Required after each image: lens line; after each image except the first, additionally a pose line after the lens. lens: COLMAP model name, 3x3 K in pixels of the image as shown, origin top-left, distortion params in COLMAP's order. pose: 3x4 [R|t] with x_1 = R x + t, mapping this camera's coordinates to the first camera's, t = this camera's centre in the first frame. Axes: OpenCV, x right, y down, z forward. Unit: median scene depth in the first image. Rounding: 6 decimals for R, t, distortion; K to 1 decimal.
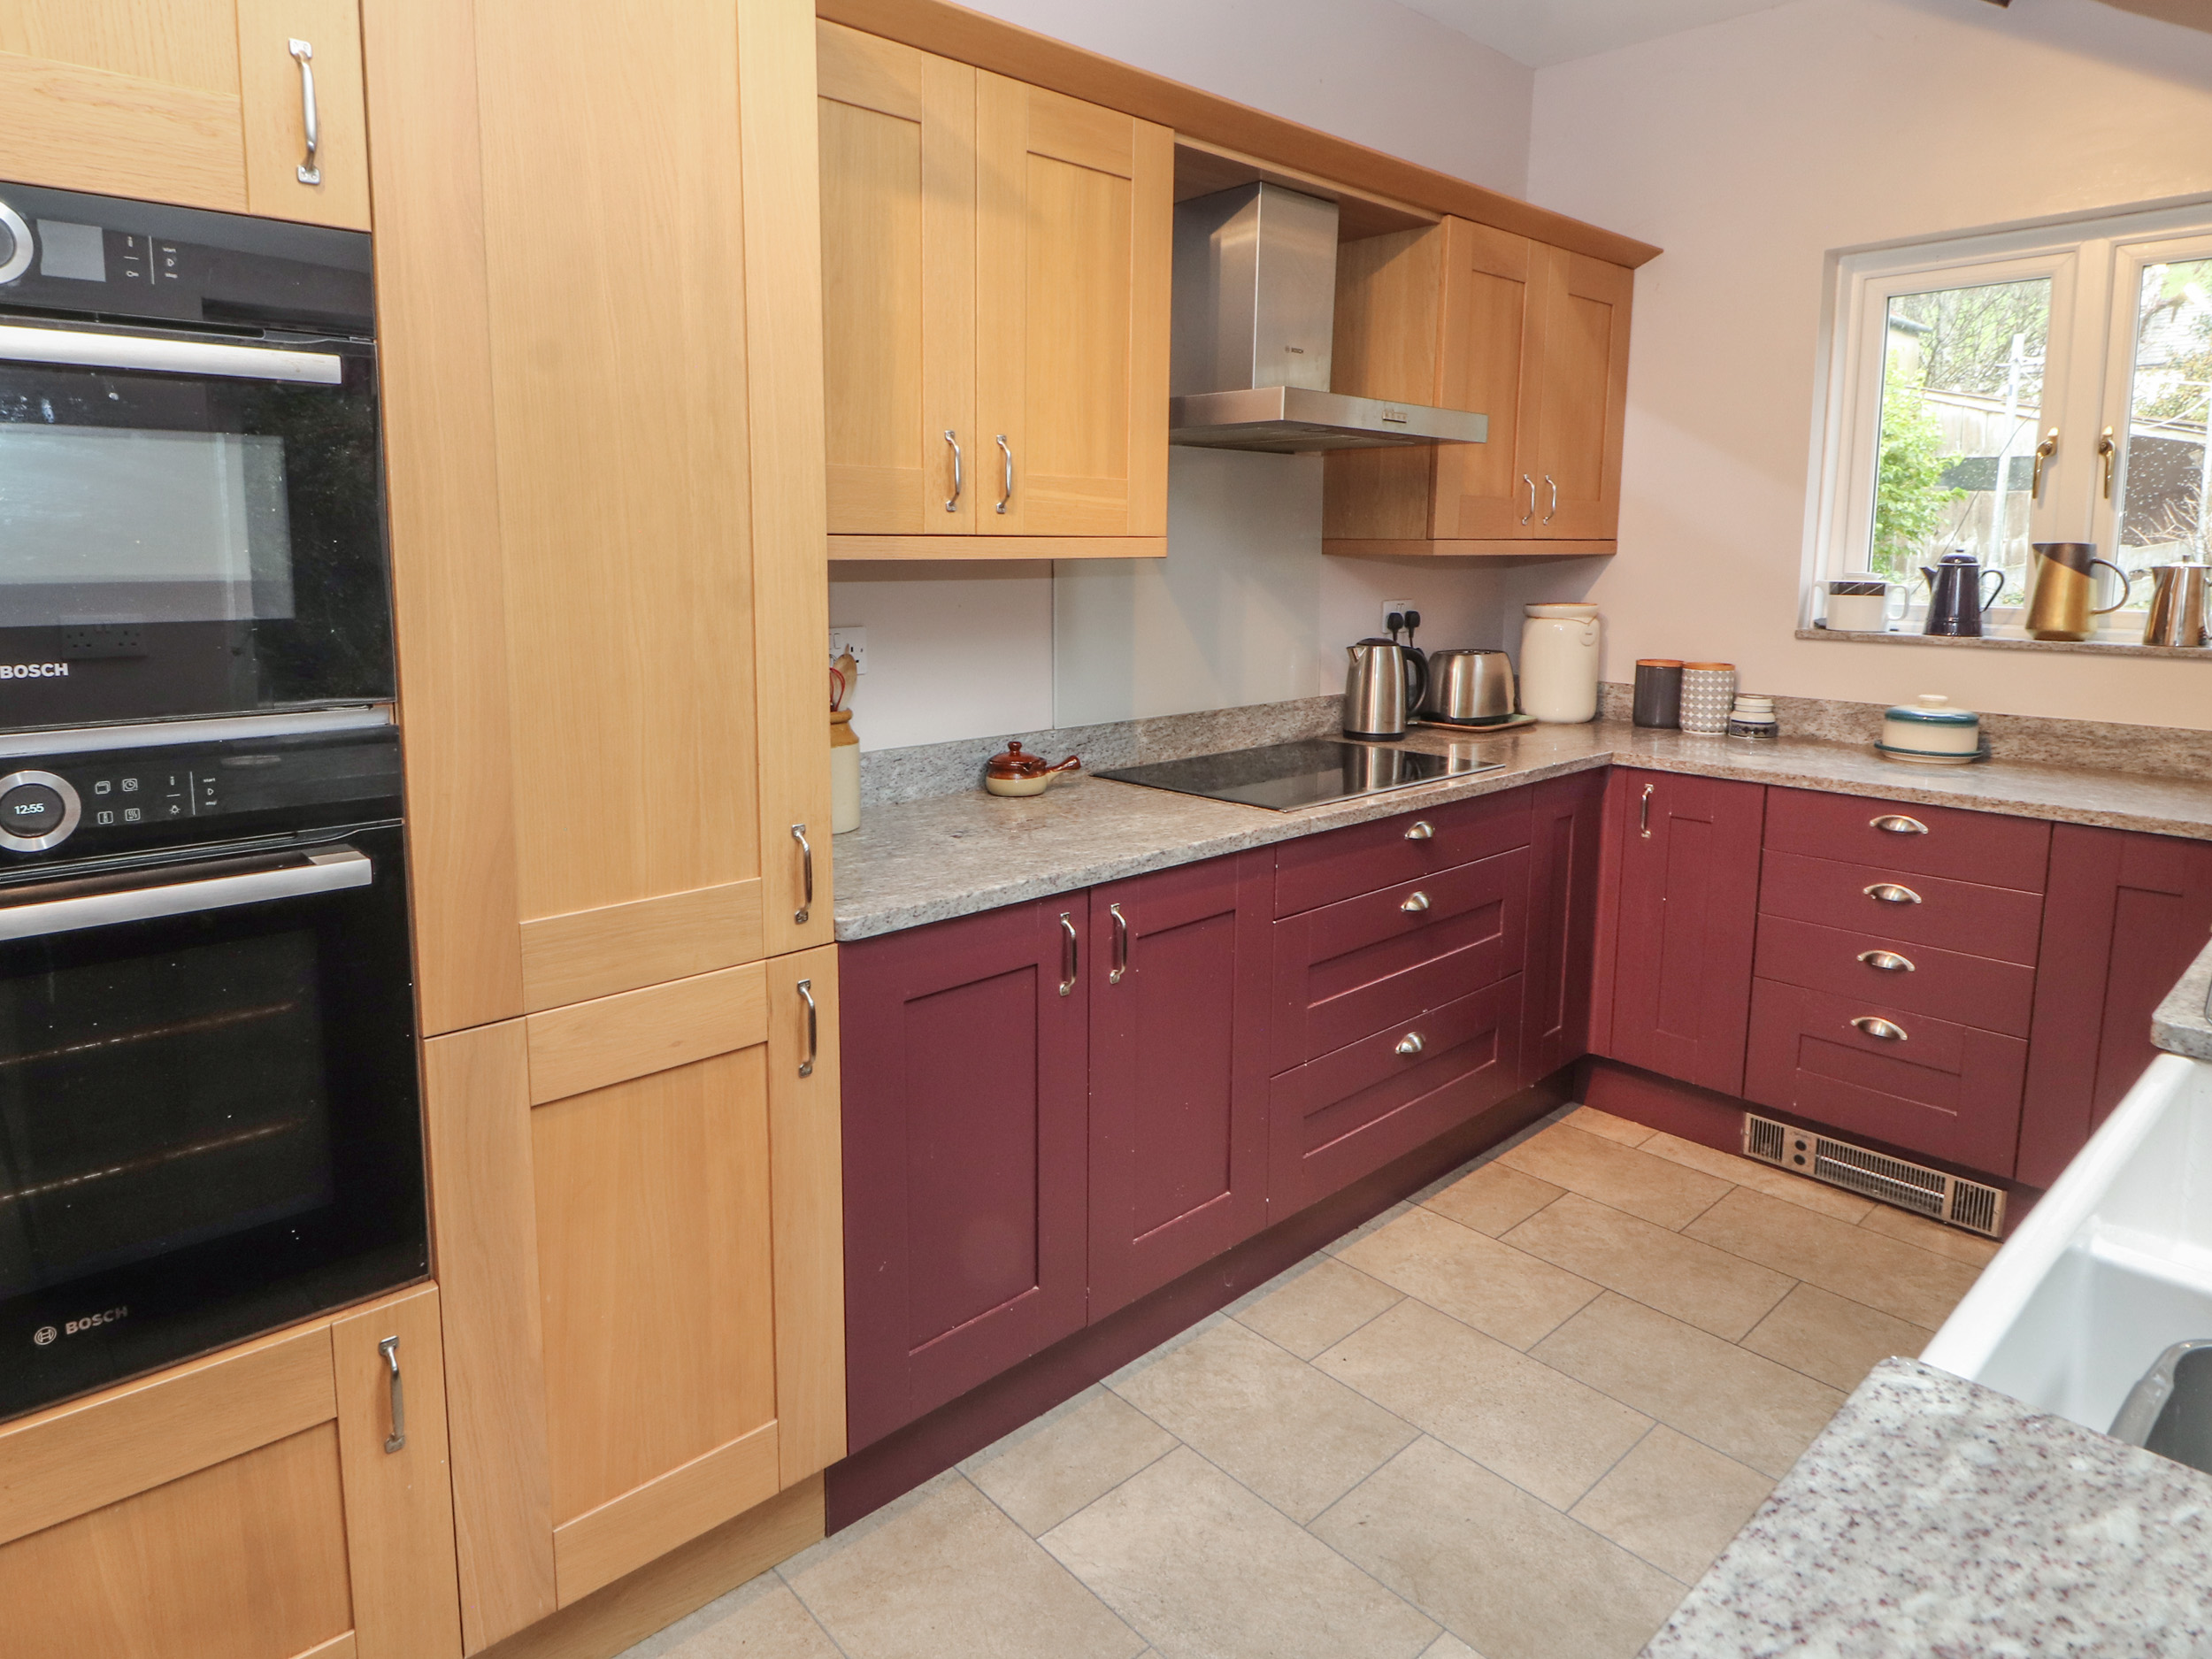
lens RADIAL K [[1217.7, 0, 1106.0], [0, 1217.7, 829.5], [0, 0, 1]] dist [-0.000615, -0.012784]
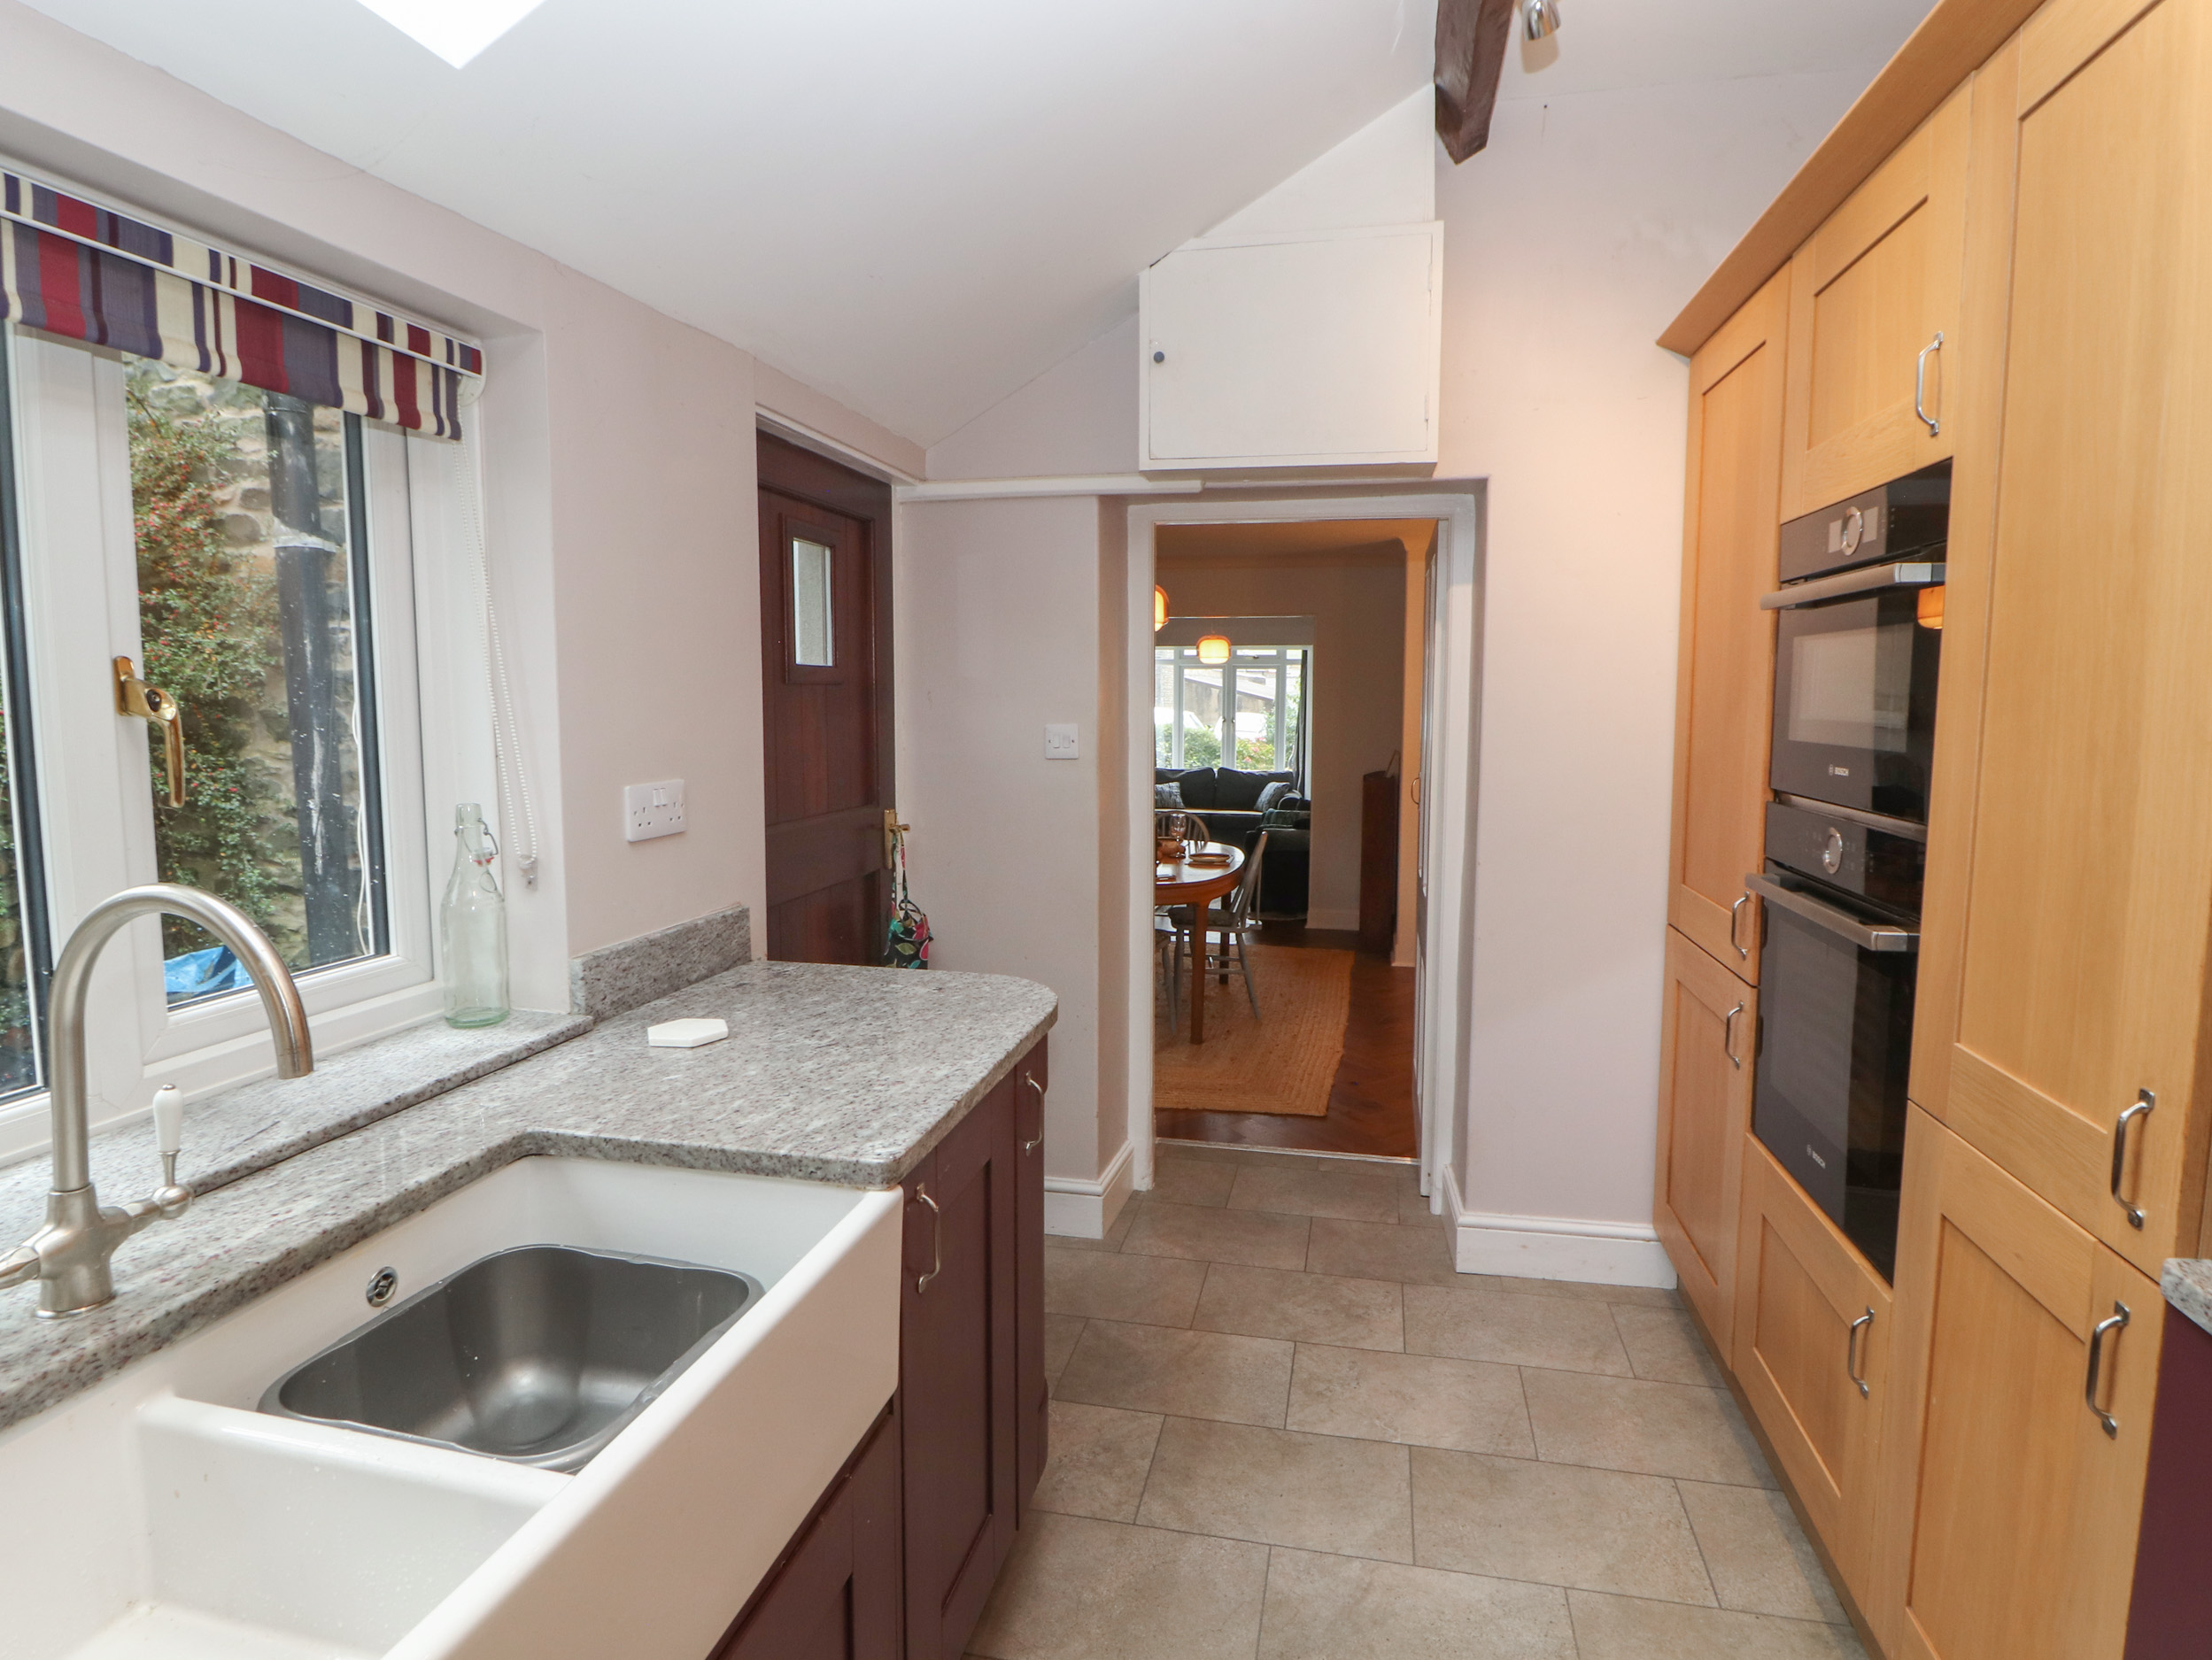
lens RADIAL K [[1217.6, 0, 1106.0], [0, 1217.6, 830.0], [0, 0, 1]] dist [-0.000615, -0.012784]
pose [[-0.822281, 0.051619, -0.566735, 1.572767], [-0.134769, 0.949885, 0.282055, -0.639067], [0.552893, 0.308307, -0.774116, 2.746348]]
